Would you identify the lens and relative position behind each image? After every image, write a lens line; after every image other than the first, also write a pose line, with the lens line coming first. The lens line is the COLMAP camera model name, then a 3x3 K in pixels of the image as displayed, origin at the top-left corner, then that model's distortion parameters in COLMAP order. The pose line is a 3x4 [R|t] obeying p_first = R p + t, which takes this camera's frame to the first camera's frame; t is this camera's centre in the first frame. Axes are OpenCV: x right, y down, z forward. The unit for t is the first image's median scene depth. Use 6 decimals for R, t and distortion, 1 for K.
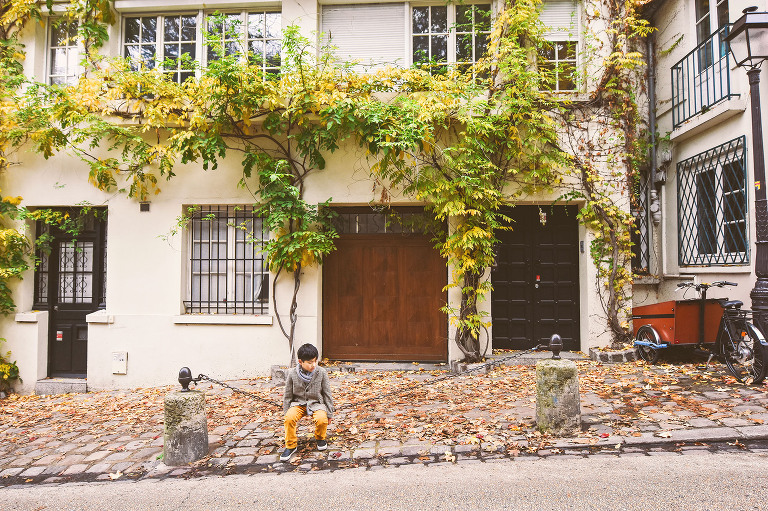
lens RADIAL K [[465.5, 0, 384.0], [0, 465.5, 255.5], [0, 0, 1]] dist [-0.018986, -0.002335]
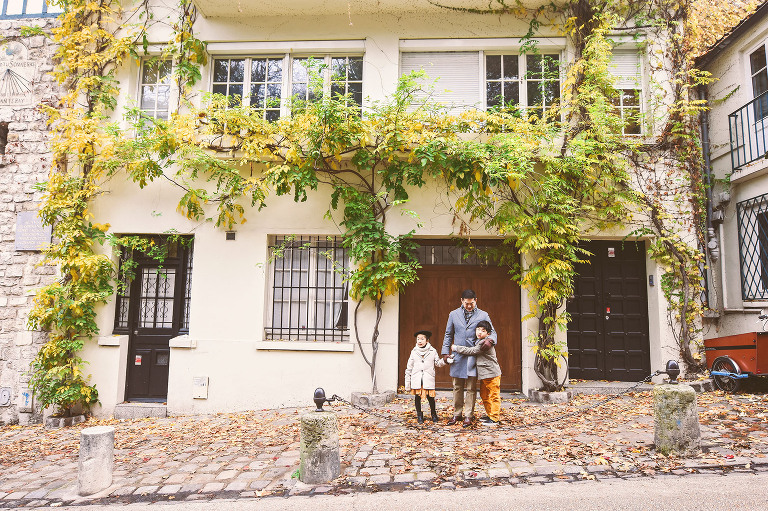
lens RADIAL K [[465.5, 0, 384.0], [0, 465.5, 255.5], [0, 0, 1]] dist [-0.018986, -0.002335]
pose [[0.999857, 0.016407, 0.004031, -0.187578], [-0.016063, 0.997120, -0.074123, 0.012125], [-0.005236, 0.074048, 0.997241, -0.043619]]
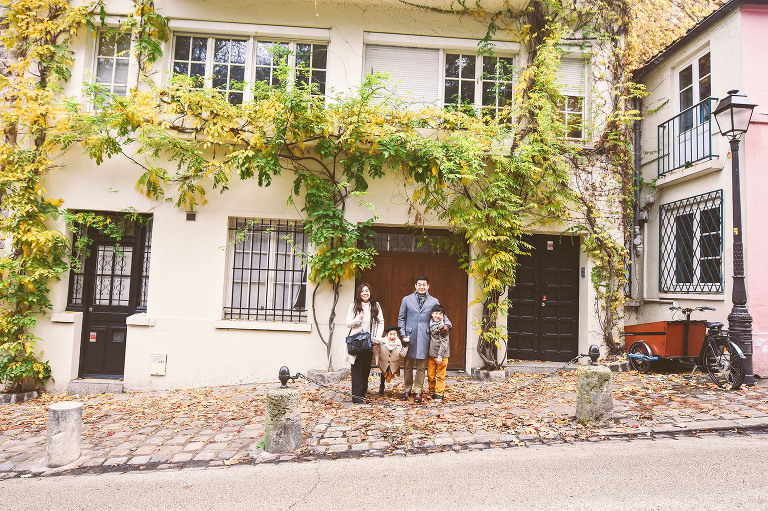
lens RADIAL K [[465.5, 0, 384.0], [0, 465.5, 255.5], [0, 0, 1]] dist [-0.018986, -0.002335]
pose [[0.992293, 0.047527, 0.114440, -0.211460], [-0.044295, 0.998549, -0.030629, -0.003283], [-0.115729, 0.025323, 0.992958, -0.103594]]
